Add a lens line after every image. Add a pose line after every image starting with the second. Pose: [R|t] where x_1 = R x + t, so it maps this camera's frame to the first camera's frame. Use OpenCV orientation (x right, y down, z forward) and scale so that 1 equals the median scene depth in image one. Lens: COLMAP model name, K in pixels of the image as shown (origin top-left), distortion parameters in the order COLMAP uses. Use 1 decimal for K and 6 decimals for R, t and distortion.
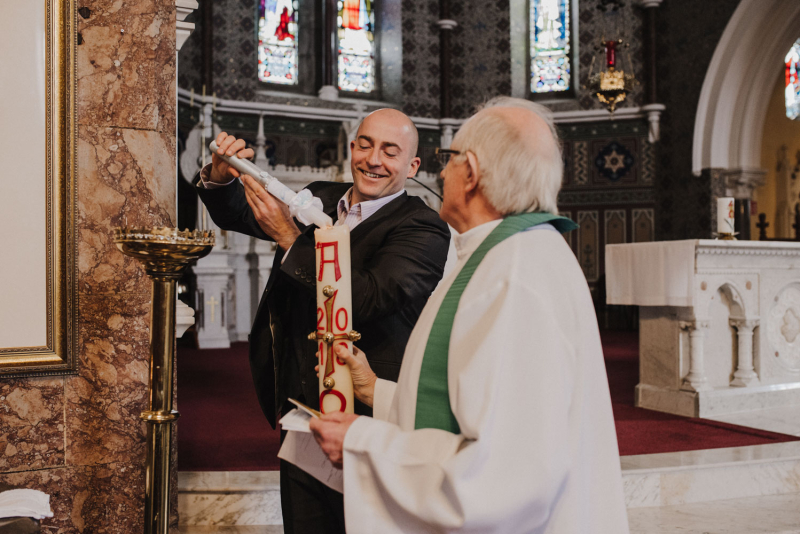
lens RADIAL K [[834.4, 0, 400.0], [0, 834.4, 267.0], [0, 0, 1]] dist [-0.080944, 0.127773]
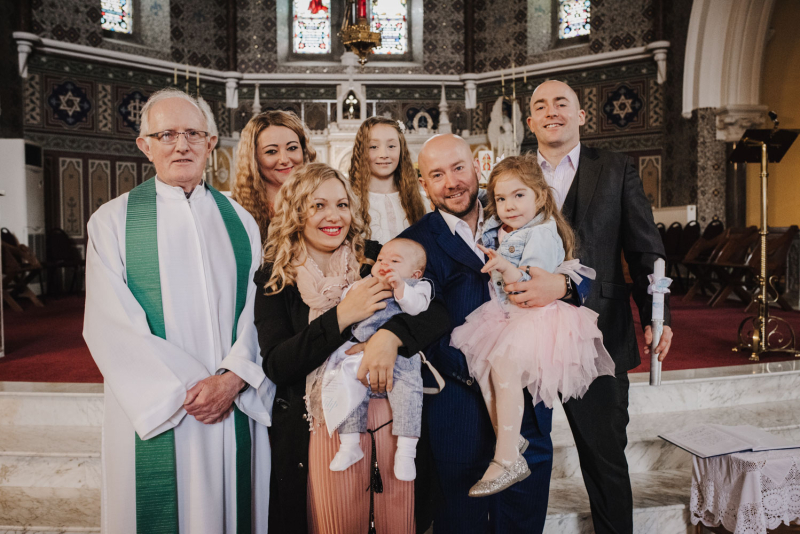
lens RADIAL K [[834.4, 0, 400.0], [0, 834.4, 267.0], [0, 0, 1]] dist [-0.080944, 0.127773]
pose [[0.919972, 0.013196, -0.391762, 0.394680], [0.004922, 0.998966, 0.045207, 0.010345], [0.391954, -0.043517, 0.918955, 0.031916]]
